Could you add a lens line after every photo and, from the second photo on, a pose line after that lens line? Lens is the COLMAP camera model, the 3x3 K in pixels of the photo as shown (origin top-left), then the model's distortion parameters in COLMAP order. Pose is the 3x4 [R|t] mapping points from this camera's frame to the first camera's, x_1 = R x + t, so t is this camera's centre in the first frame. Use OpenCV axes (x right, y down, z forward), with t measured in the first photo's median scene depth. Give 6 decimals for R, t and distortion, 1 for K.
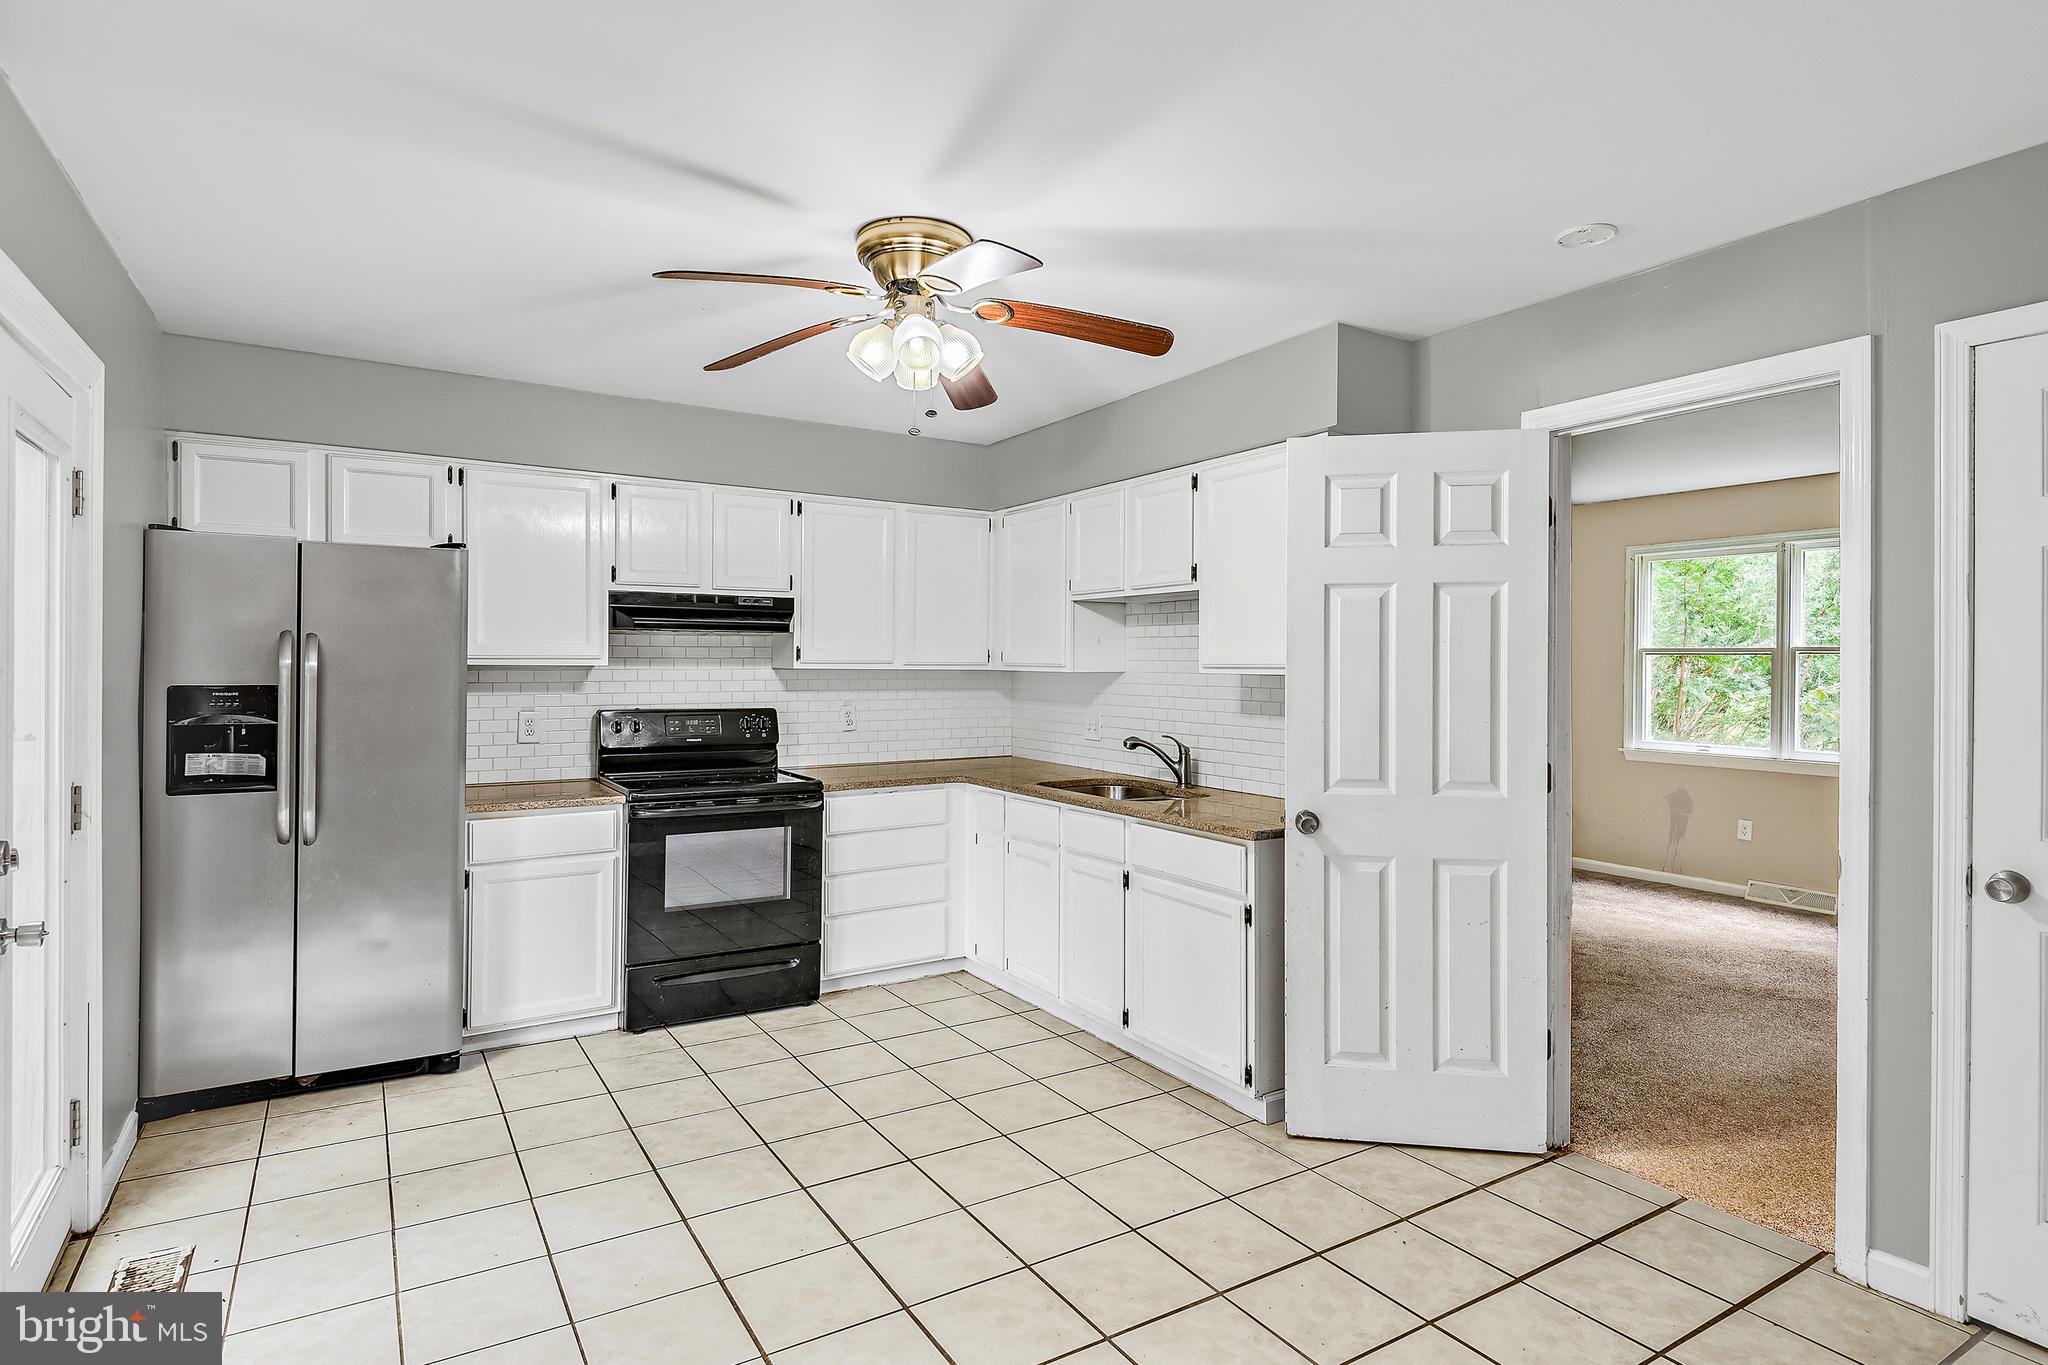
lens RADIAL K [[1079.7, 0, 1015.3], [0, 1079.7, 664.6], [0, 0, 1]] dist [-0.000649, -0.001178]
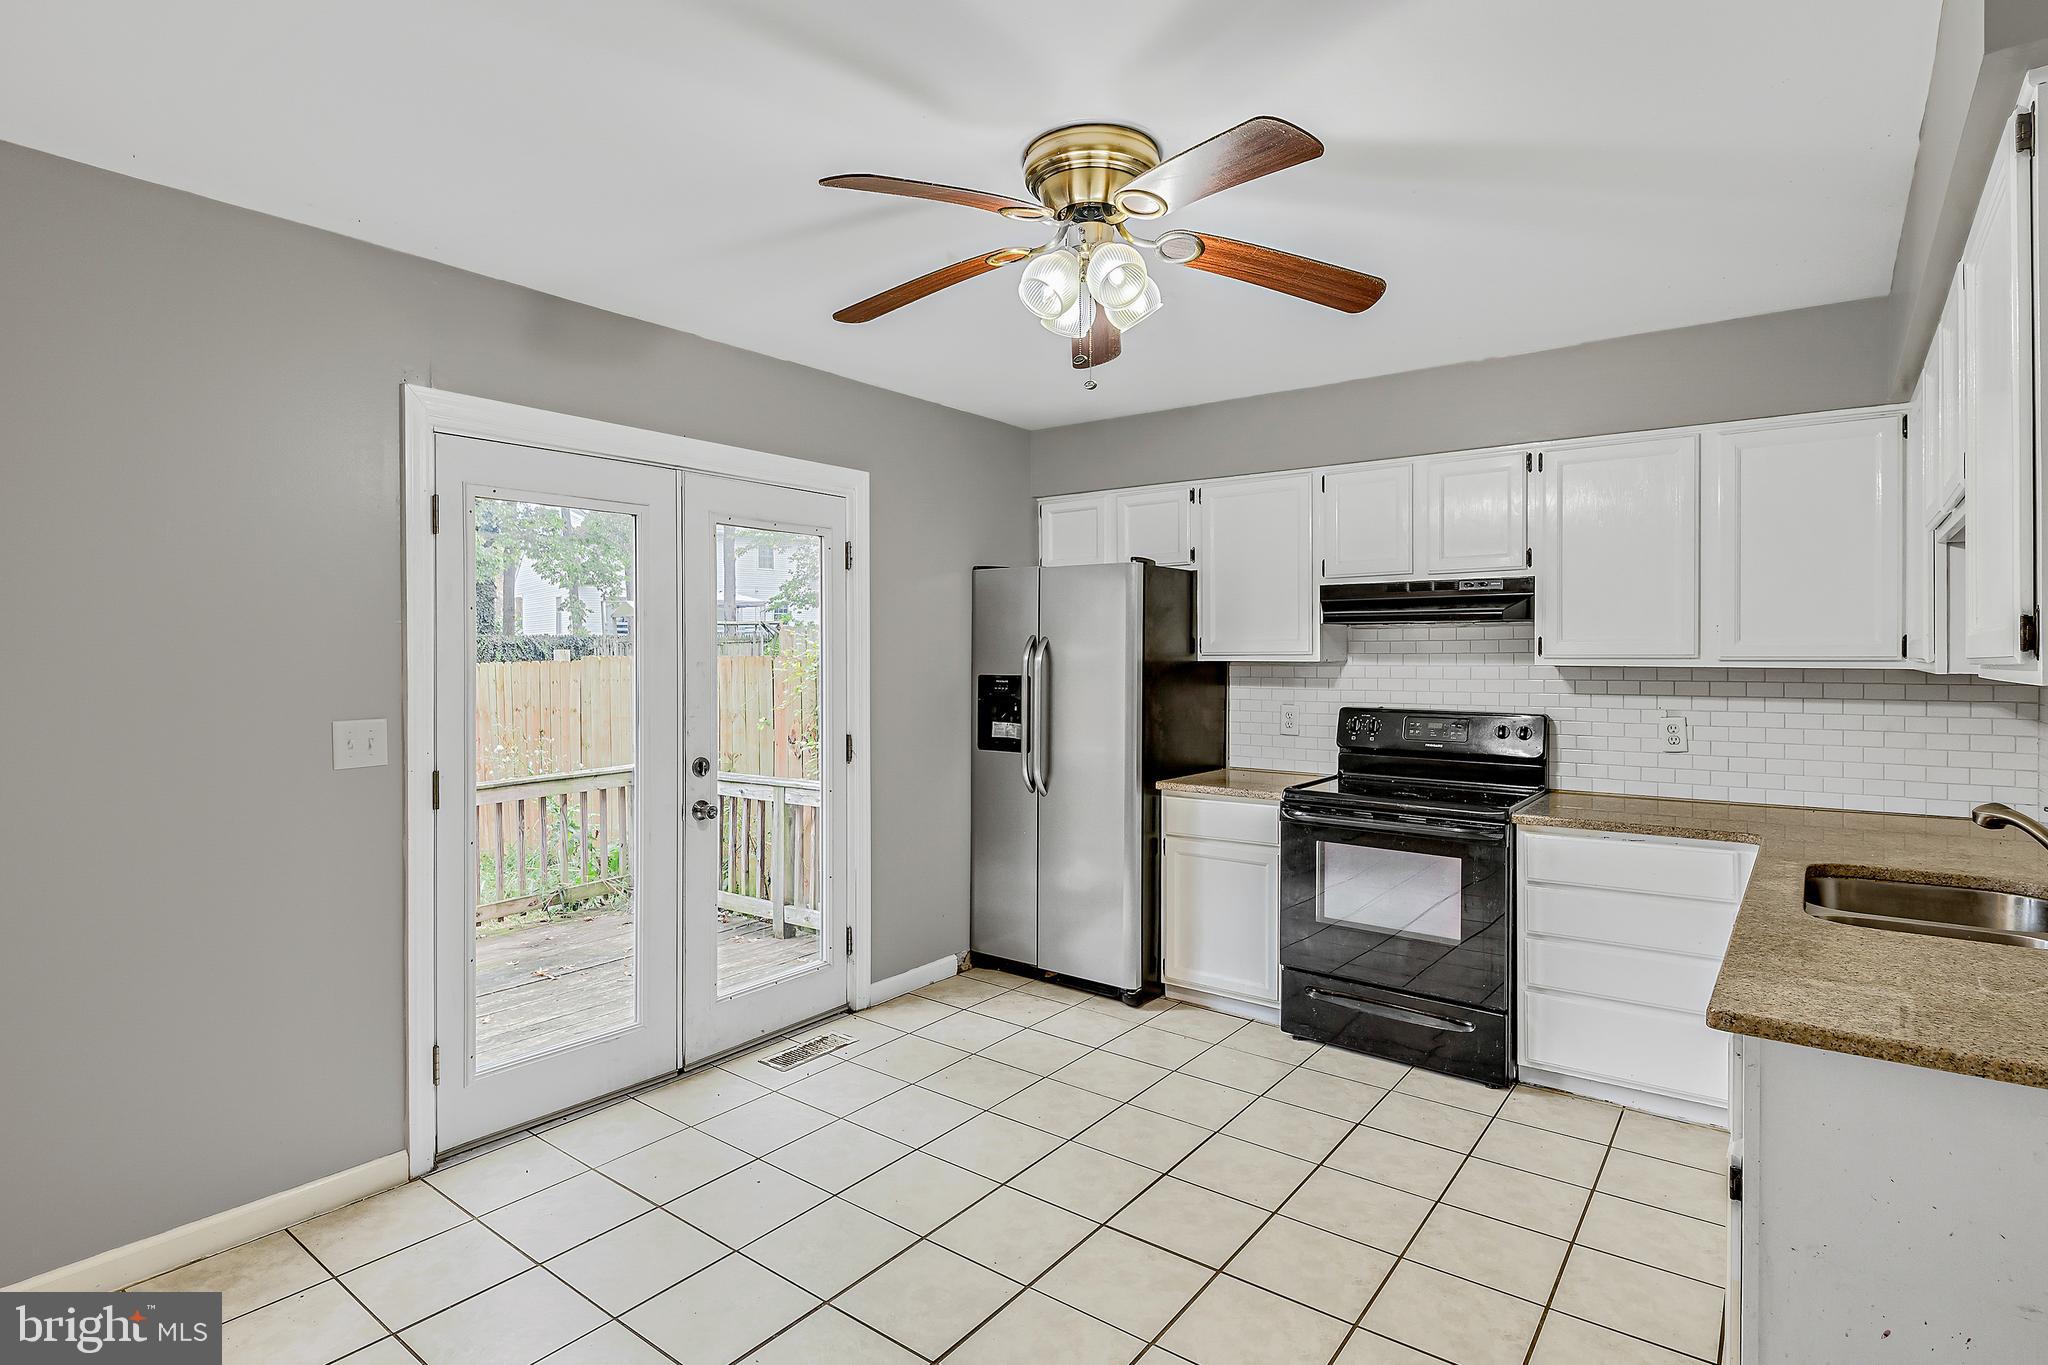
lens RADIAL K [[1019.4, 0, 1026.2], [0, 1019.4, 664.0], [0, 0, 1]] dist [0.003561, -0.000014]
pose [[0.354223, 0.002845, -0.935157, 0.396175], [-0.001450, 0.999996, 0.002493, 0.001339], [0.935160, 0.000473, 0.354225, 0.416594]]
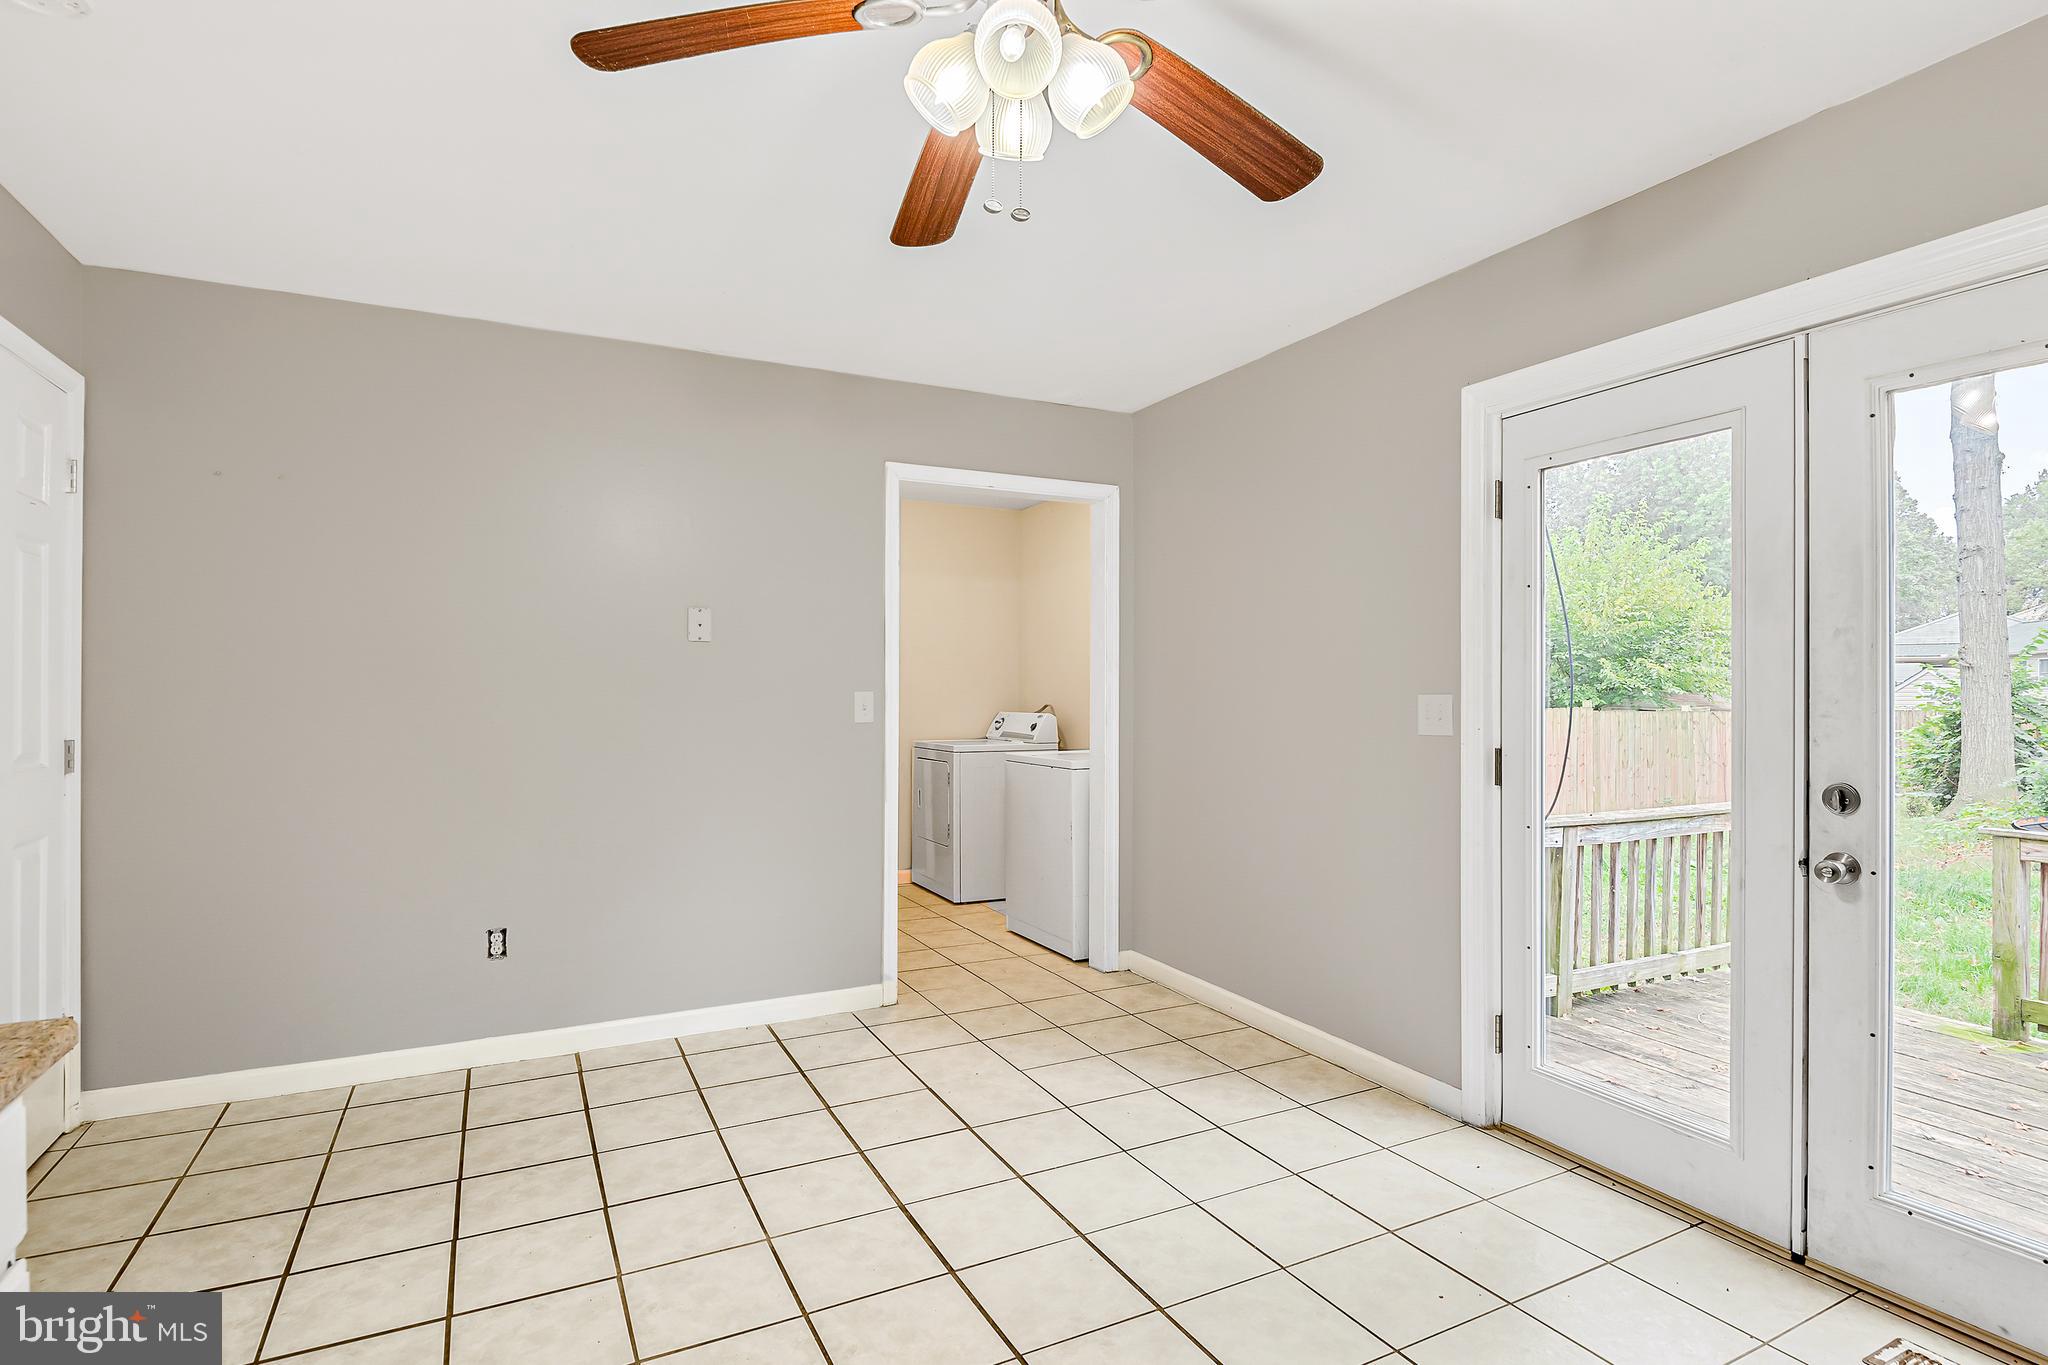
lens RADIAL K [[1013.7, 0, 1016.7], [0, 1013.7, 681.3], [0, 0, 1]] dist [-0.026588, 0.000010]
pose [[-0.996395, -0.004889, 0.084689, -0.082810], [-0.005052, 0.999986, -0.001710, 0.030263], [-0.084679, -0.002132, -0.996406, 0.976769]]
